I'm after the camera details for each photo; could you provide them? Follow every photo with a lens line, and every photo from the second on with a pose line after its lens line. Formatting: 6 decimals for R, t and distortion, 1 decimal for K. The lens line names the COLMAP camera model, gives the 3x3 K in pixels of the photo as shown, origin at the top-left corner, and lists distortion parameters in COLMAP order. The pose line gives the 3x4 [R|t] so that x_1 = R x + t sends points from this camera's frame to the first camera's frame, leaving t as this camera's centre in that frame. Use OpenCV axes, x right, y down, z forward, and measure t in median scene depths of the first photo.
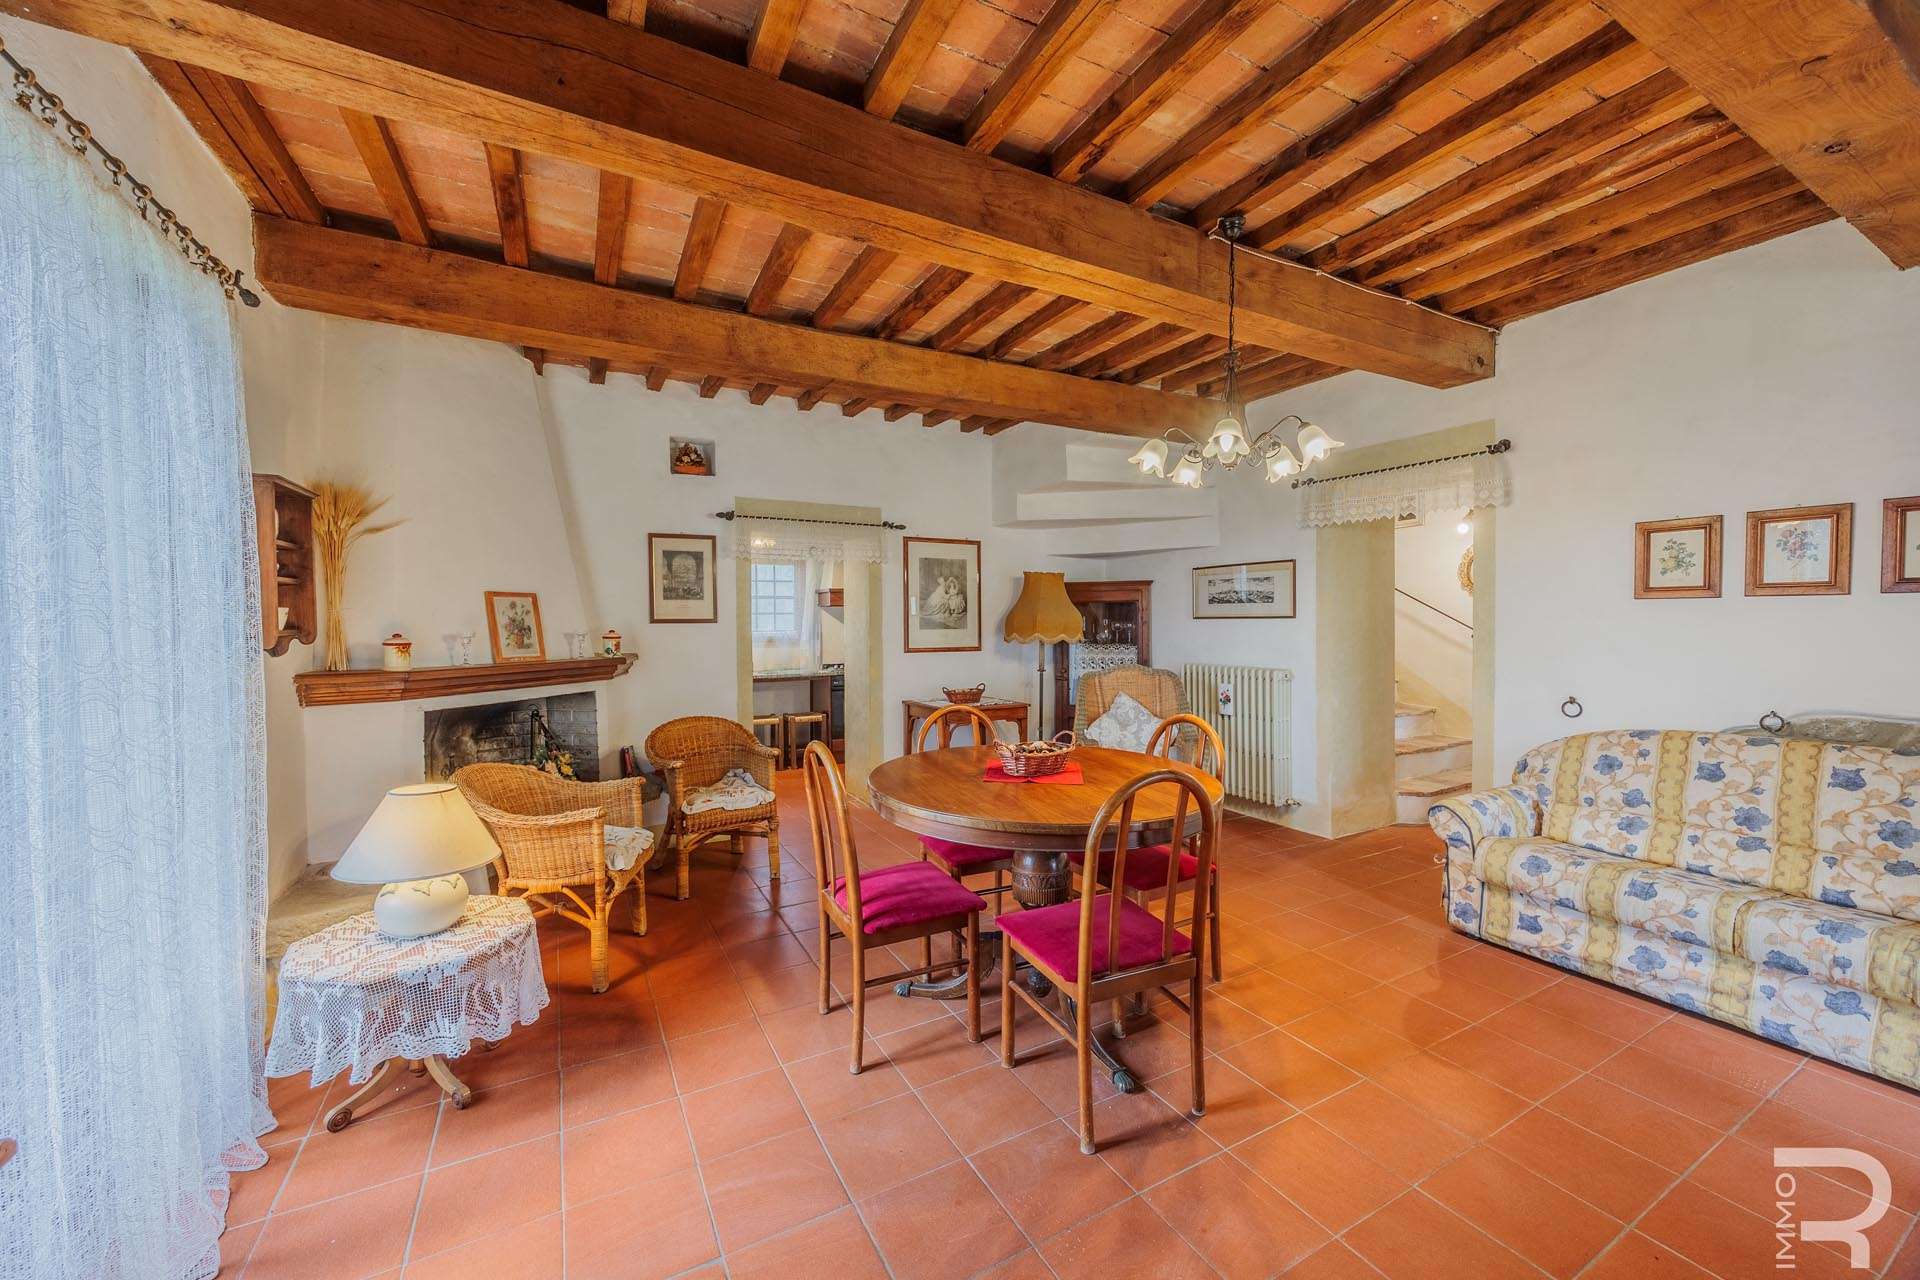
lens RADIAL K [[725.4, 0, 952.0], [0, 725.4, 641.5], [0, 0, 1]] dist [-0.007981, -0.000014]
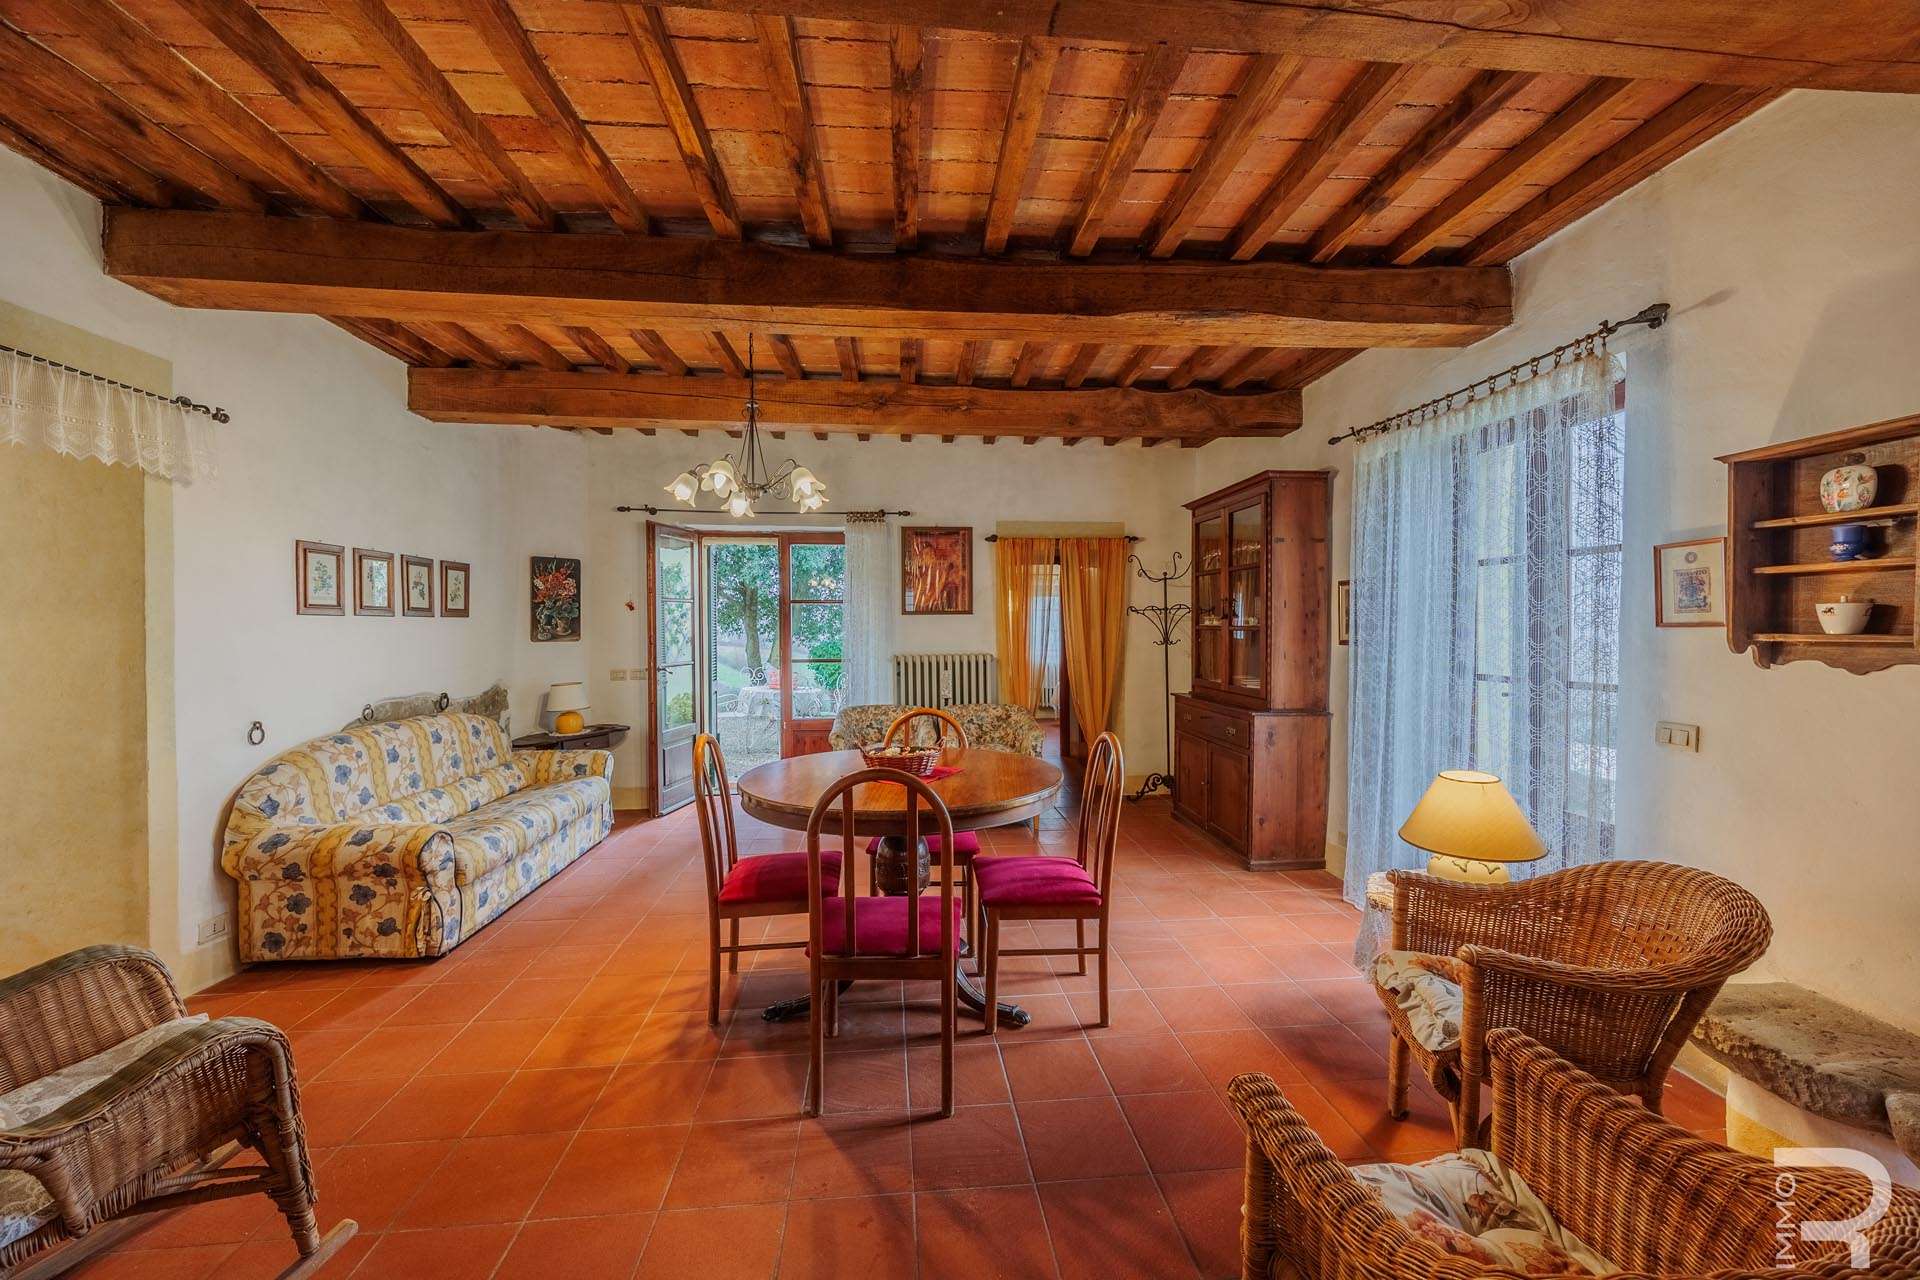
lens RADIAL K [[725.4, 0, 952.0], [0, 725.4, 641.5], [0, 0, 1]] dist [-0.007981, -0.000014]
pose [[-0.915809, 0.001780, 0.401609, -0.271632], [0.020466, 0.998898, 0.042242, -0.040002], [-0.401092, 0.046905, -0.914836, 1.382237]]
